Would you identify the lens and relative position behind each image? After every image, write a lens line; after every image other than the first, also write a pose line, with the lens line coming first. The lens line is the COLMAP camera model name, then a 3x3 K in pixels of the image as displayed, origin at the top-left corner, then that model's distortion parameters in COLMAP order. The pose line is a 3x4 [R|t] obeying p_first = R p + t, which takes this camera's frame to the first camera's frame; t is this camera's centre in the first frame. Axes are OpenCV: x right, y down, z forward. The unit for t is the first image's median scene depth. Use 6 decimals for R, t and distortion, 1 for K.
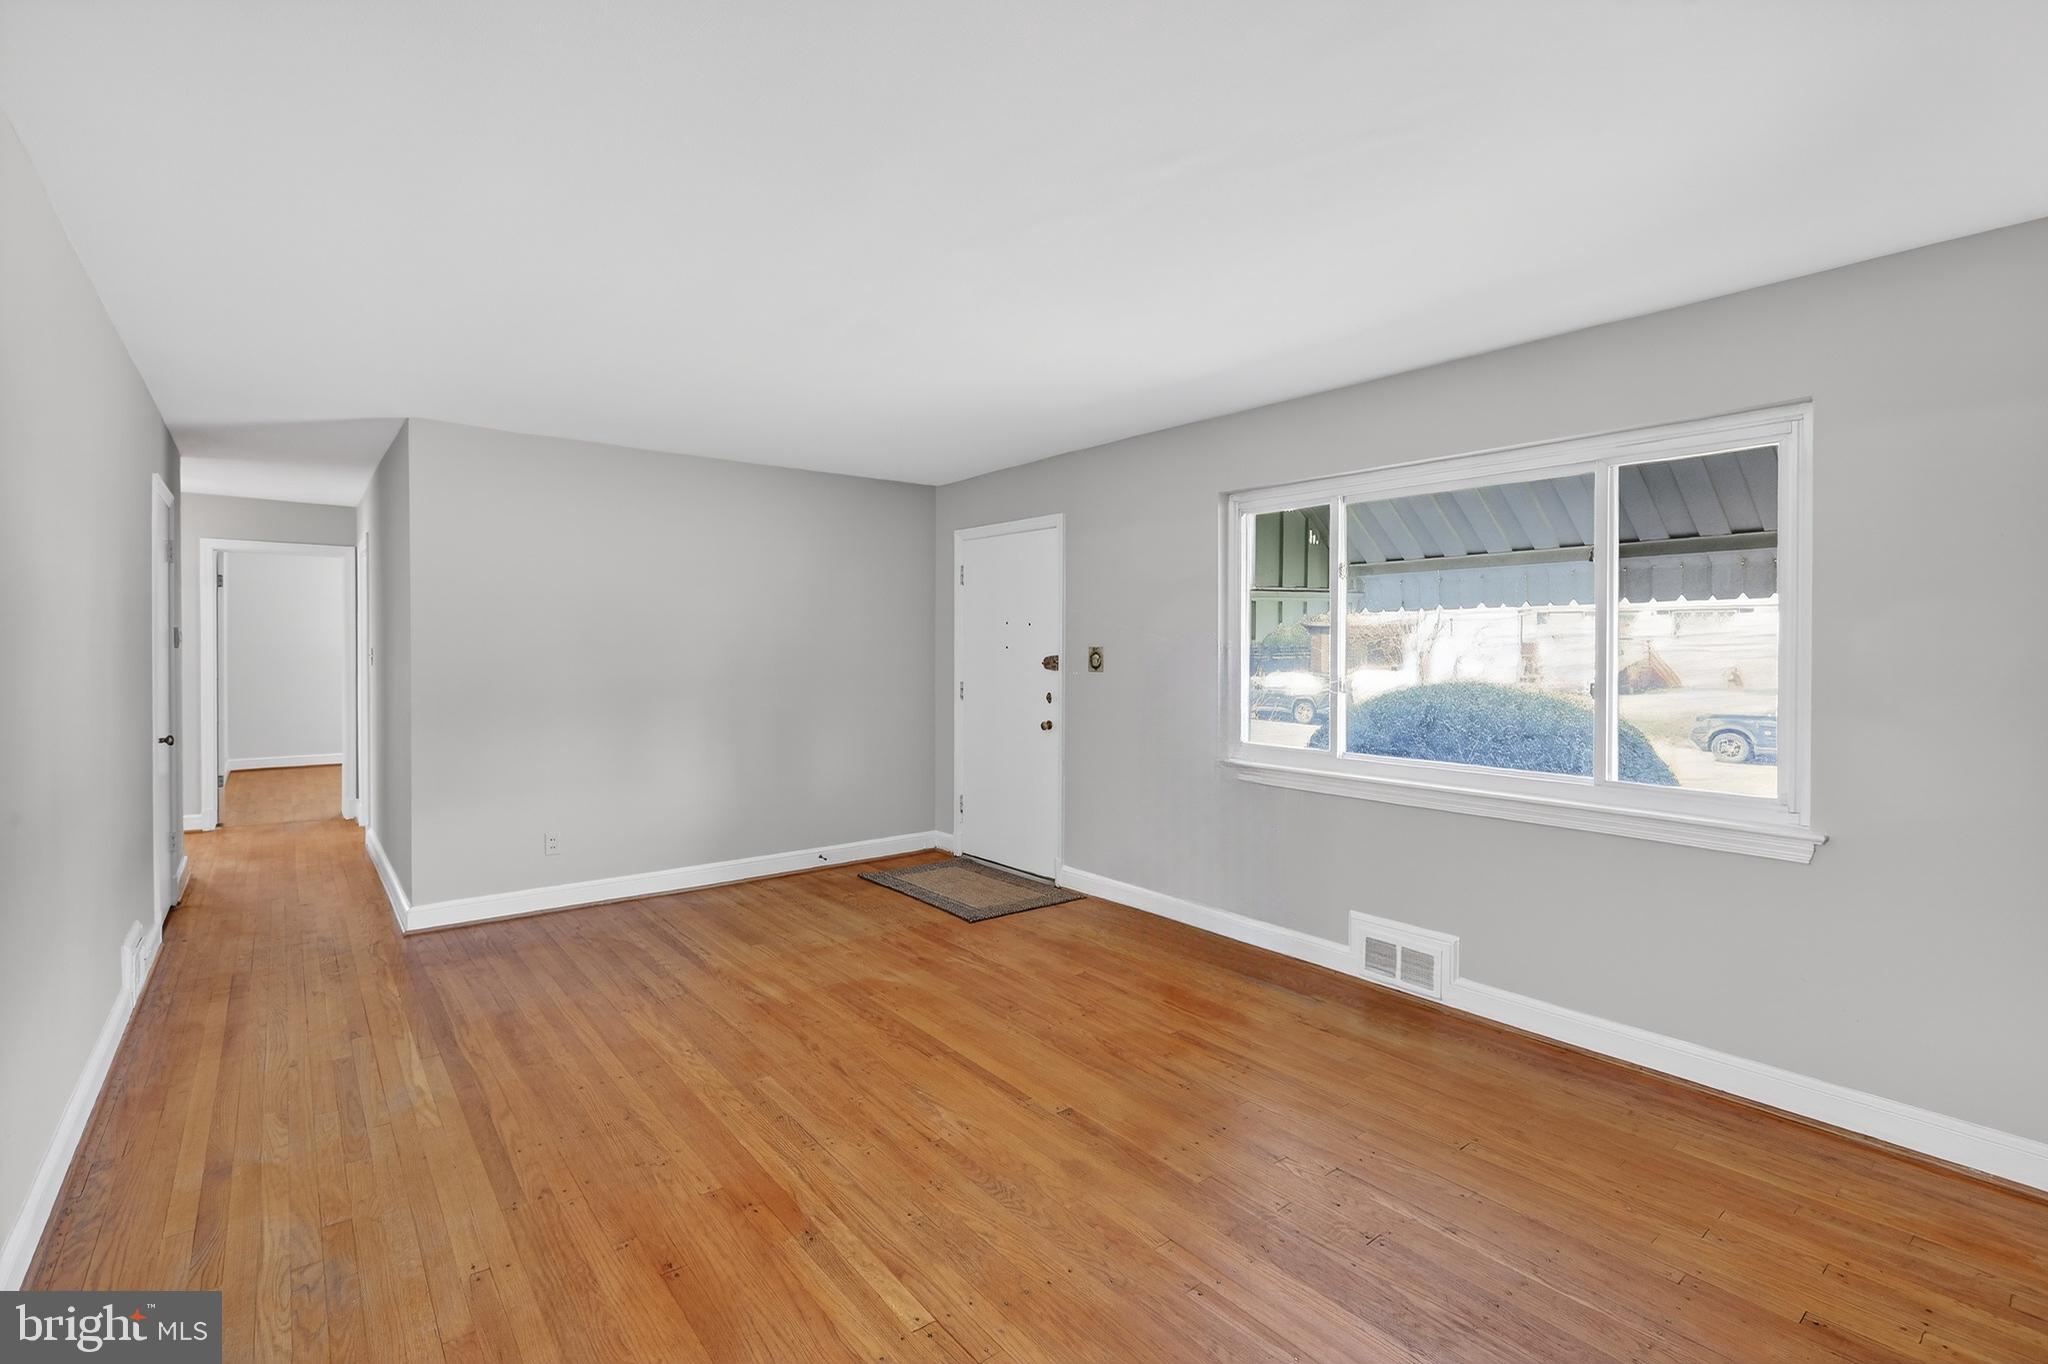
lens RADIAL K [[934.1, 0, 1017.1], [0, 934.1, 644.1], [0, 0, 1]] dist [-0.000330, -0.000224]
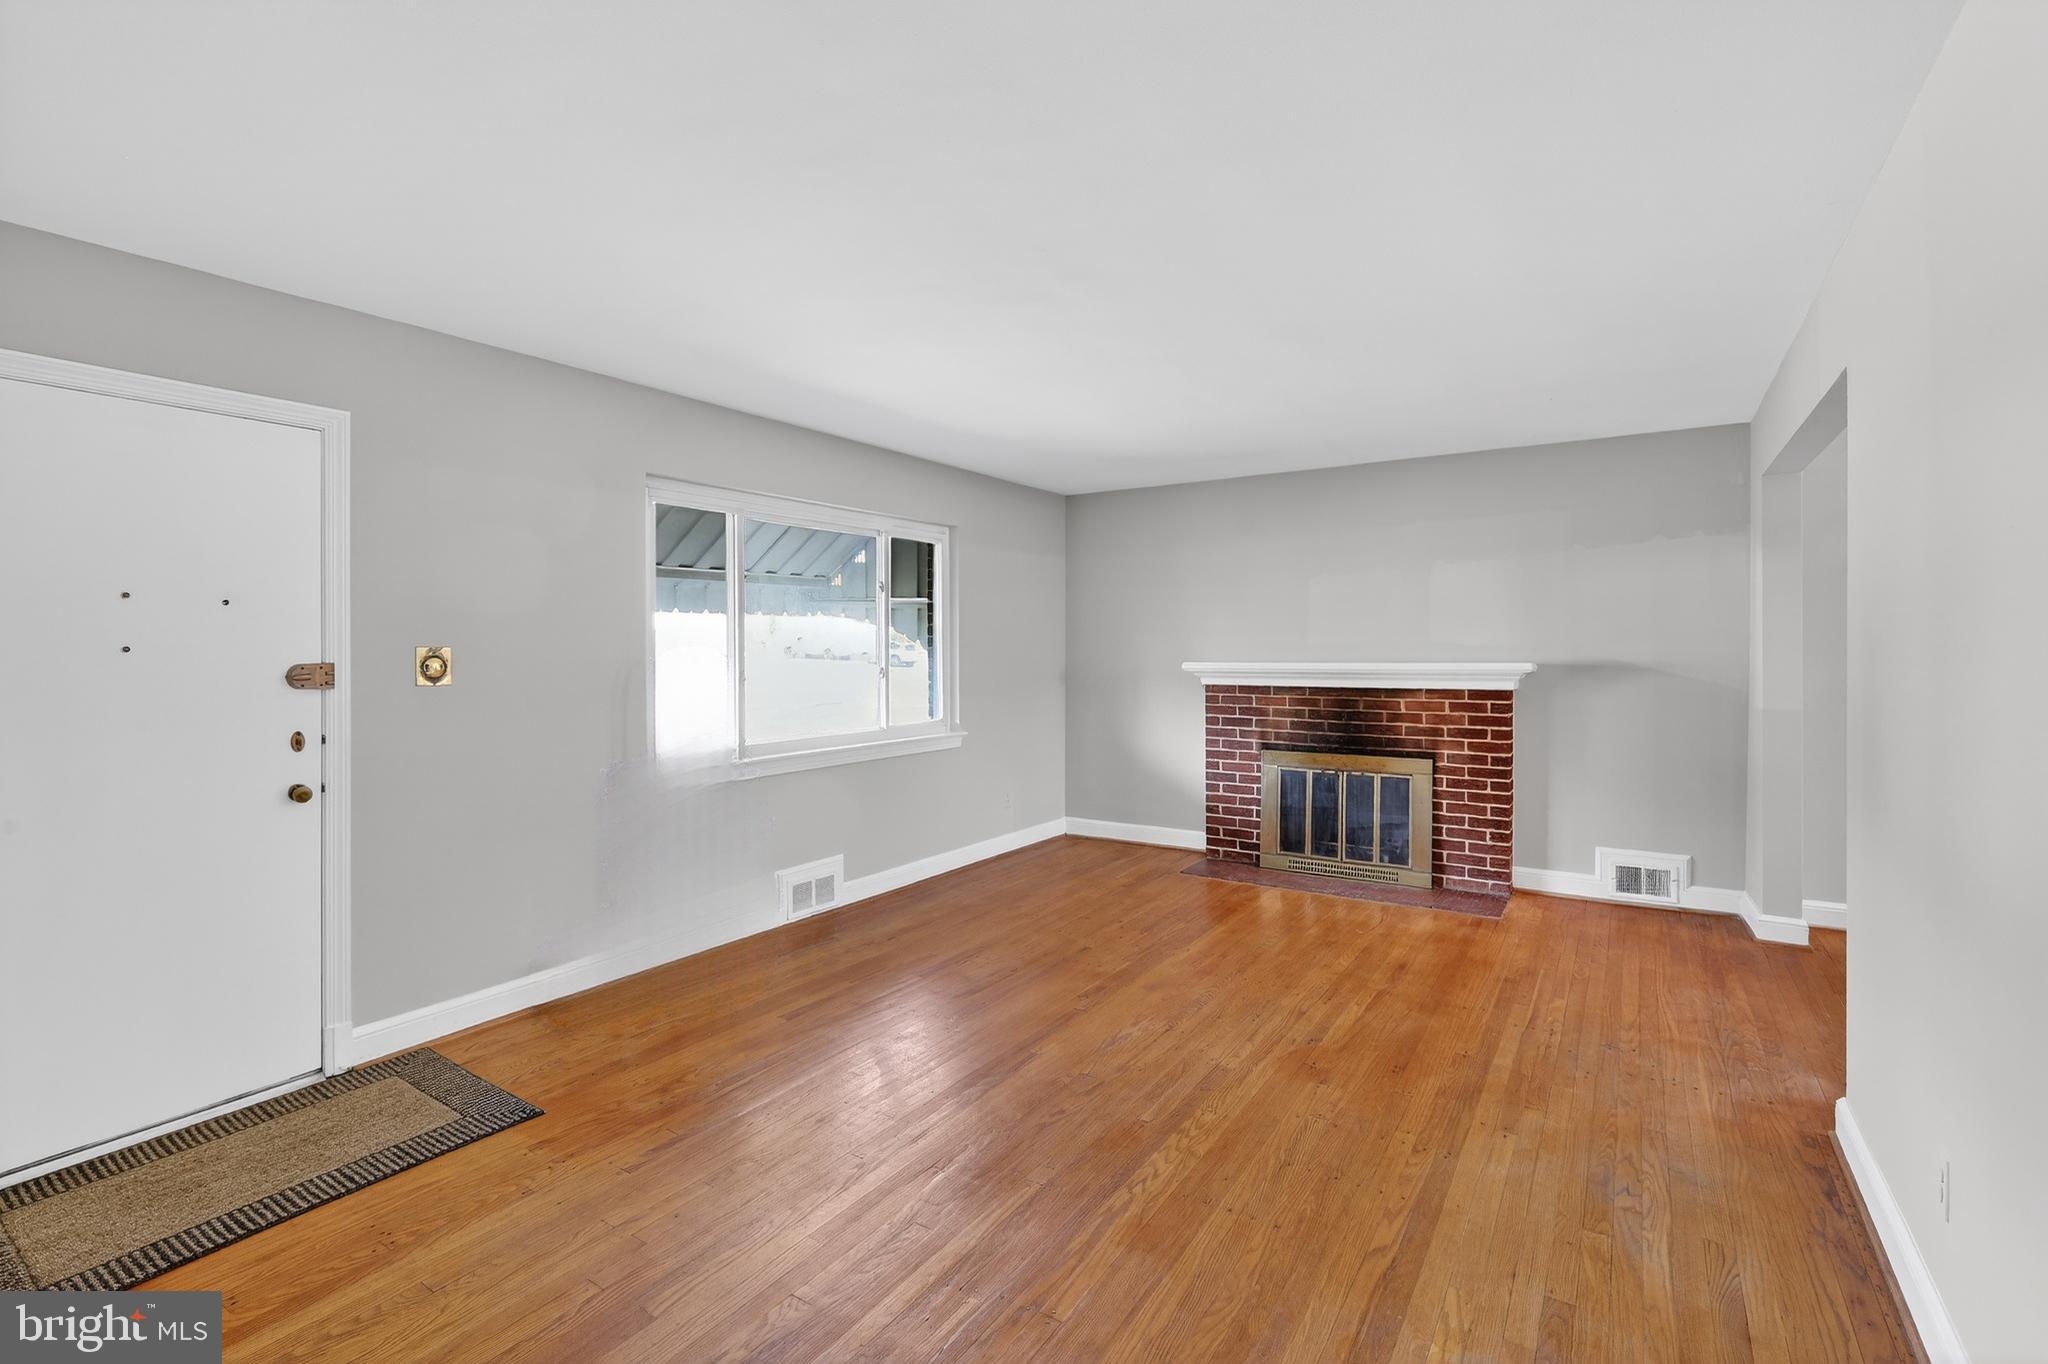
lens RADIAL K [[934.1, 0, 1017.1], [0, 934.1, 644.1], [0, 0, 1]] dist [-0.000330, -0.000224]
pose [[-0.312107, 0.001040, 0.950046, -1.122708], [0.000470, 0.999999, -0.000941, 0.003806], [-0.950047, 0.000153, -0.312107, 1.439121]]
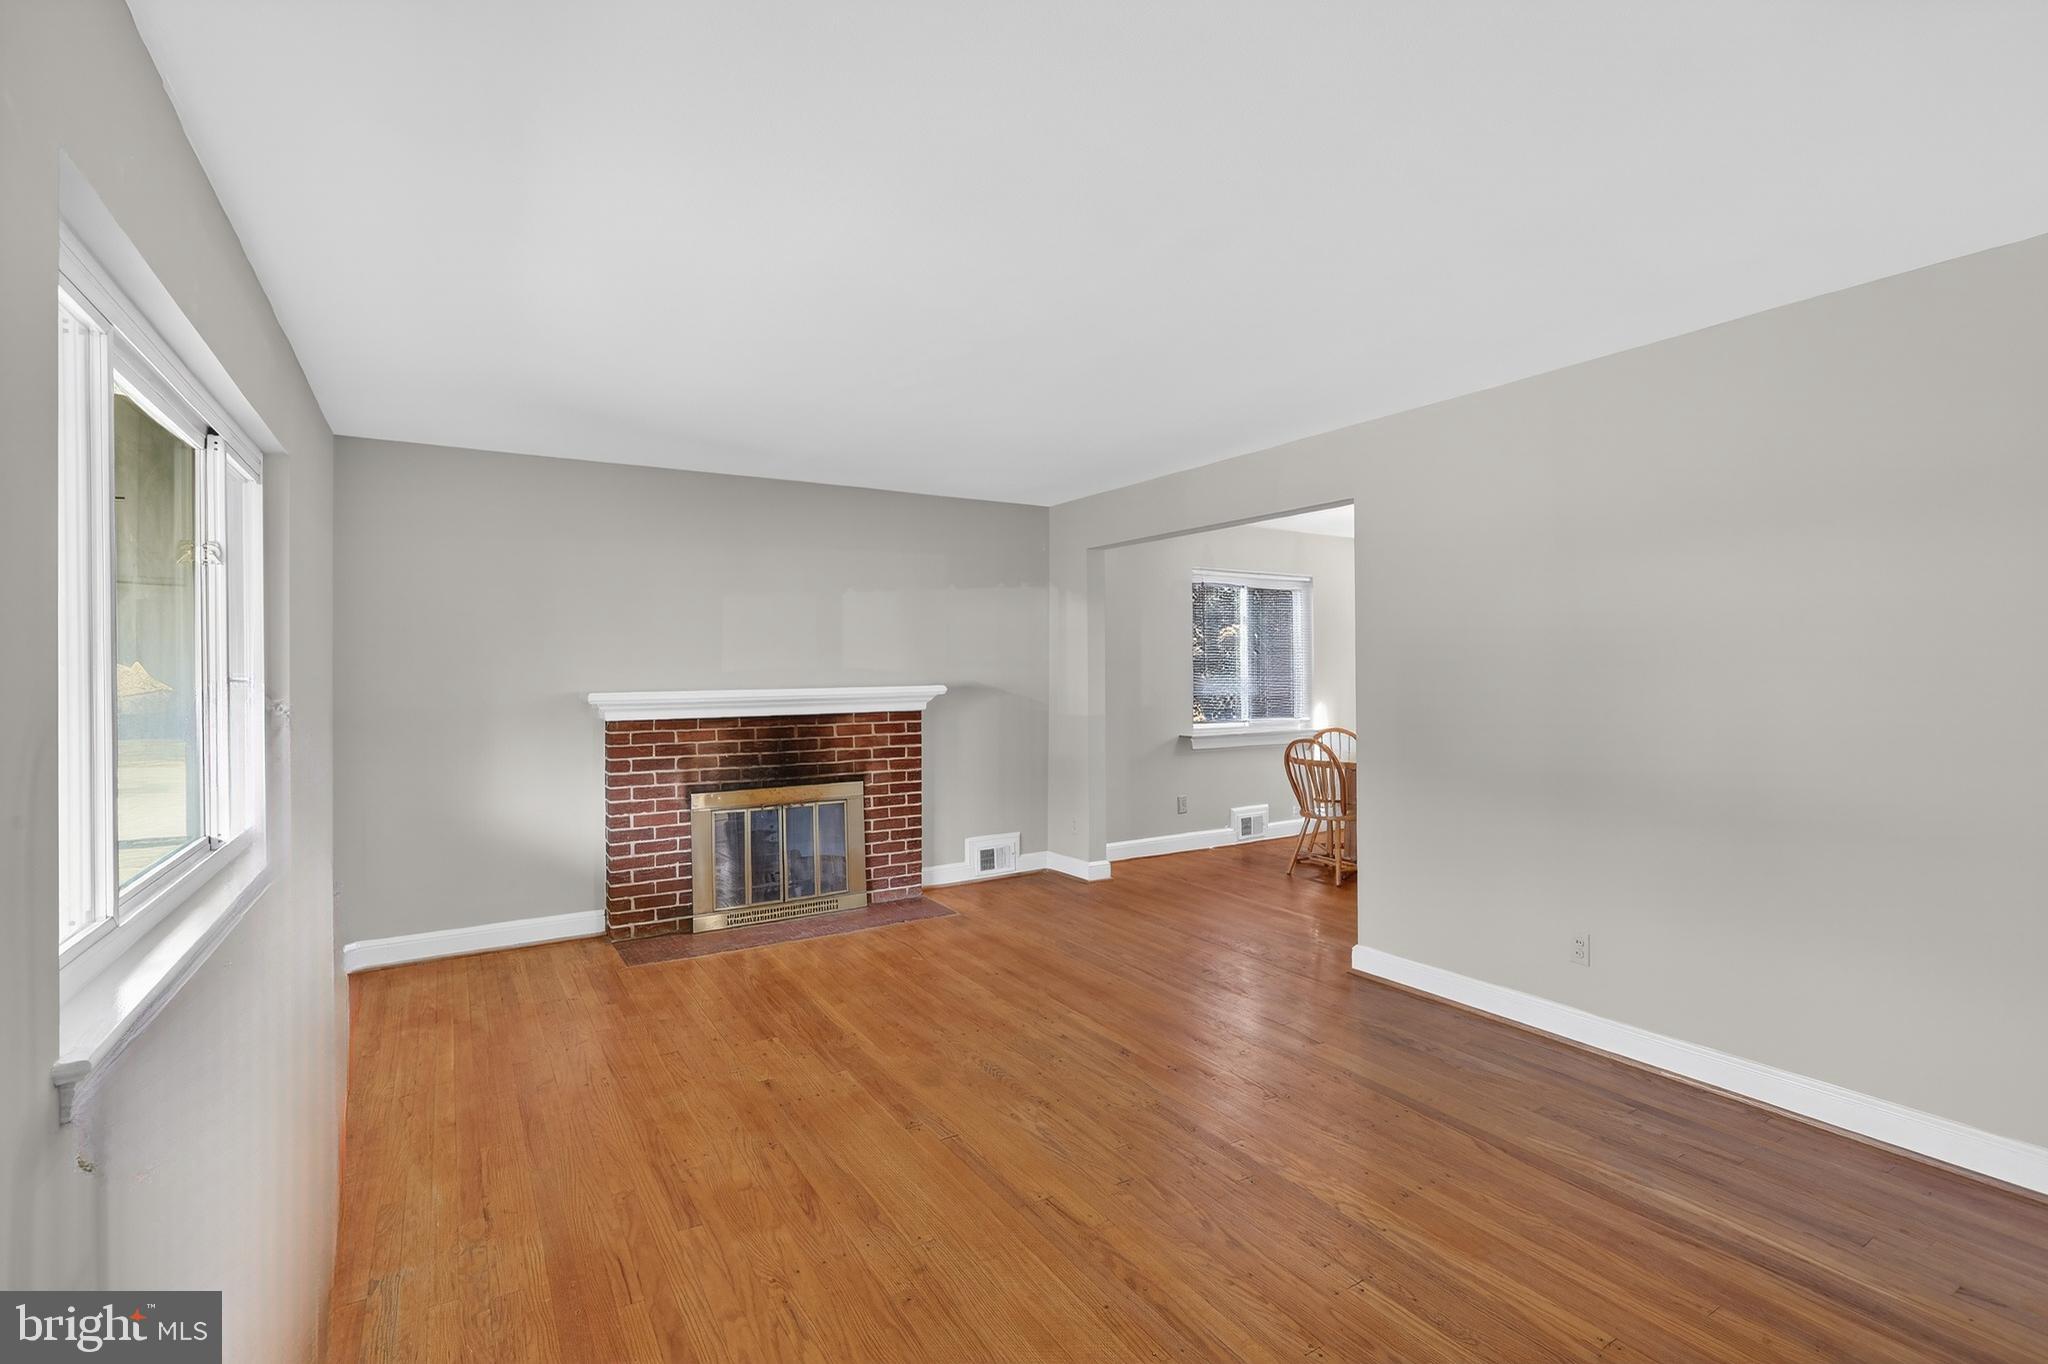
lens RADIAL K [[921.4, 0, 1018.0], [0, 921.4, 666.8], [0, 0, 1]] dist [-0.000523, -0.000106]
pose [[-0.992627, 0.002649, 0.121180, -0.176059], [0.002115, 0.999987, -0.004532, 0.007210], [-0.121190, -0.004242, -0.992620, 1.900965]]
